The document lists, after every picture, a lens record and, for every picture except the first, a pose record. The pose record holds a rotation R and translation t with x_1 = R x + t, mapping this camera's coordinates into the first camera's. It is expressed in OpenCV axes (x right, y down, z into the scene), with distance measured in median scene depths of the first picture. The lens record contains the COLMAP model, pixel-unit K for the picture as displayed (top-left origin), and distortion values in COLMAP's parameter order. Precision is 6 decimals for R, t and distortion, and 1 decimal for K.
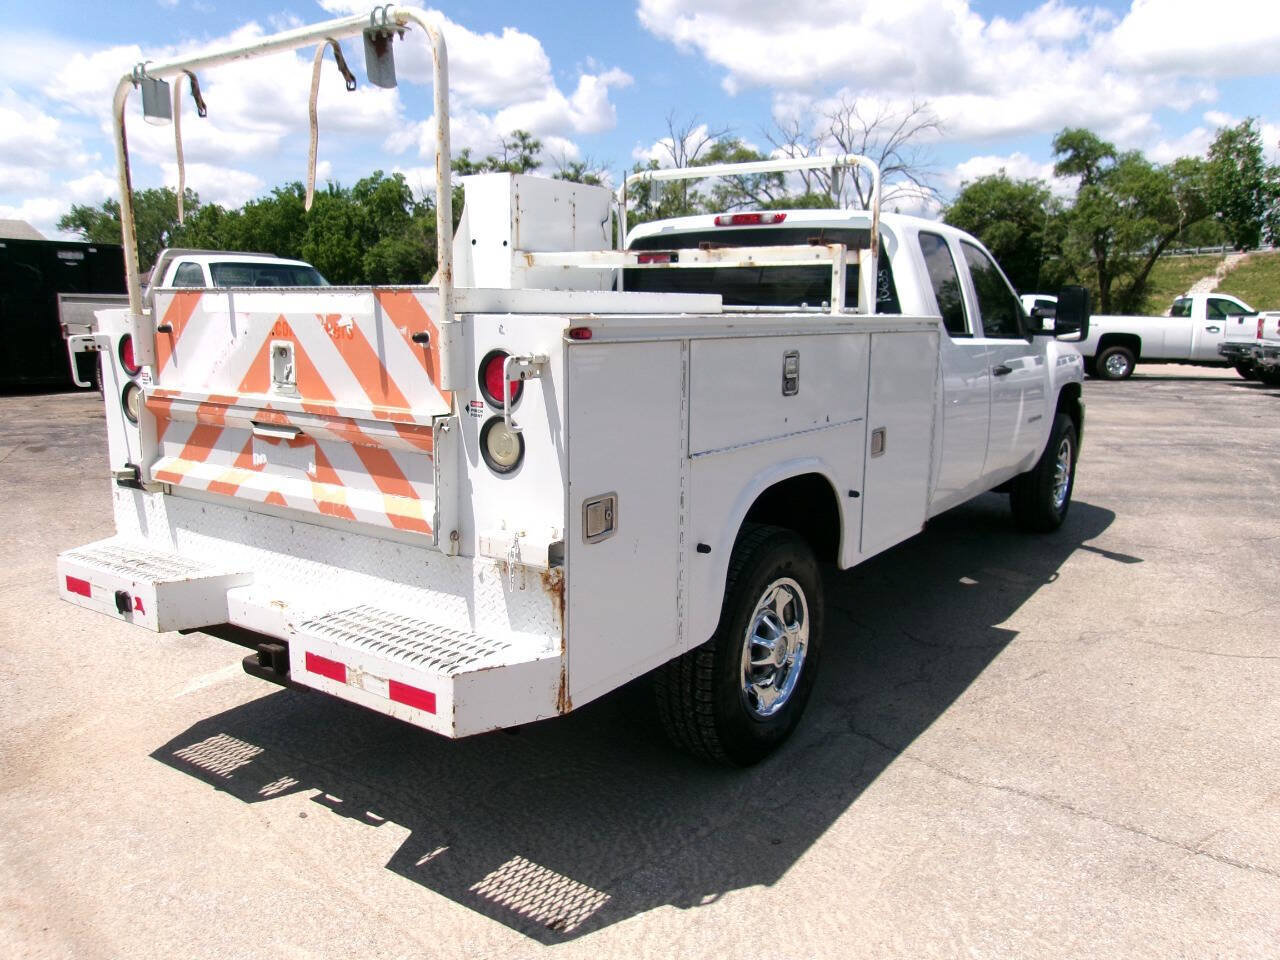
lens RADIAL K [[992.5, 0, 641.0], [0, 992.5, 483.7], [0, 0, 1]] dist [-0.025215, 0.049884]
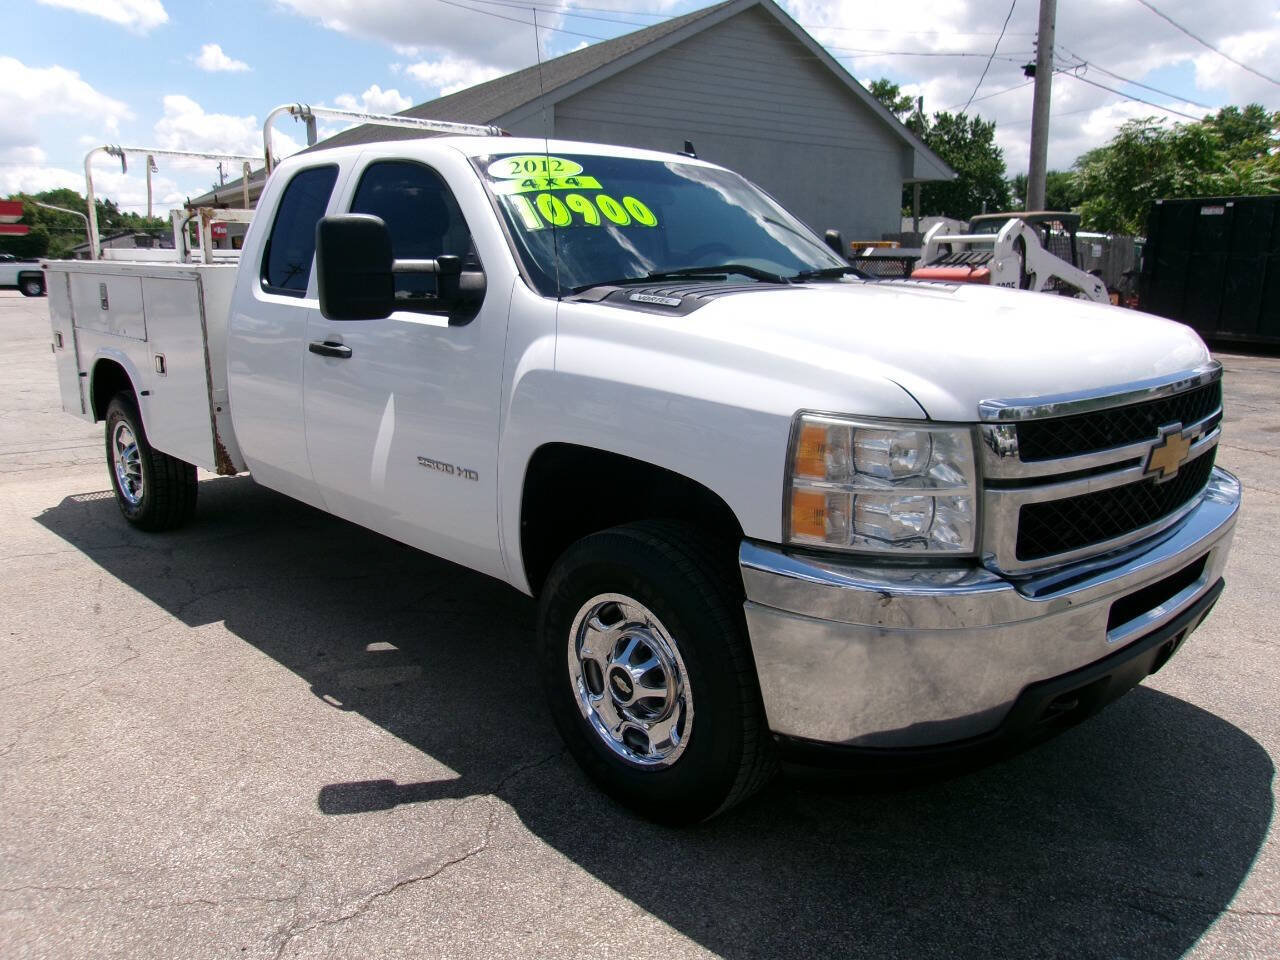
lens RADIAL K [[992.5, 0, 641.0], [0, 992.5, 483.7], [0, 0, 1]] dist [-0.025215, 0.049884]
pose [[-0.193617, 0.211657, -0.957974, 1.569151], [-0.179195, 0.952395, 0.246642, -0.366008], [0.964573, 0.219418, -0.146472, 2.080687]]
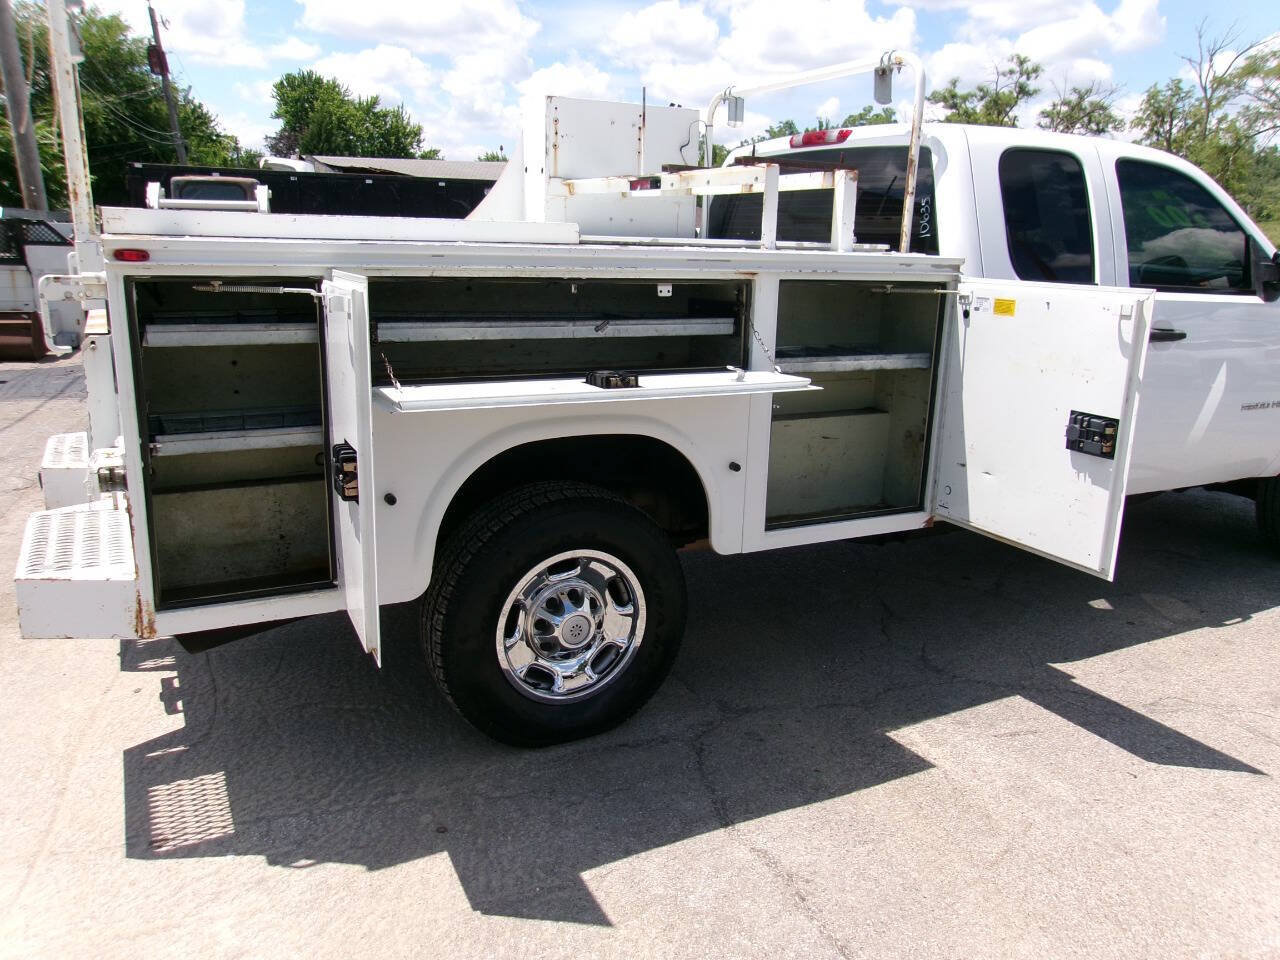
lens RADIAL K [[990.2, 0, 641.3], [0, 990.2, 482.9], [0, 0, 1]] dist [-0.004245, 0.015583]
pose [[0.888115, 0.124716, -0.442378, 0.564526], [-0.099168, 0.991807, 0.080524, -0.038946], [0.448796, -0.027644, 0.893206, 0.237943]]
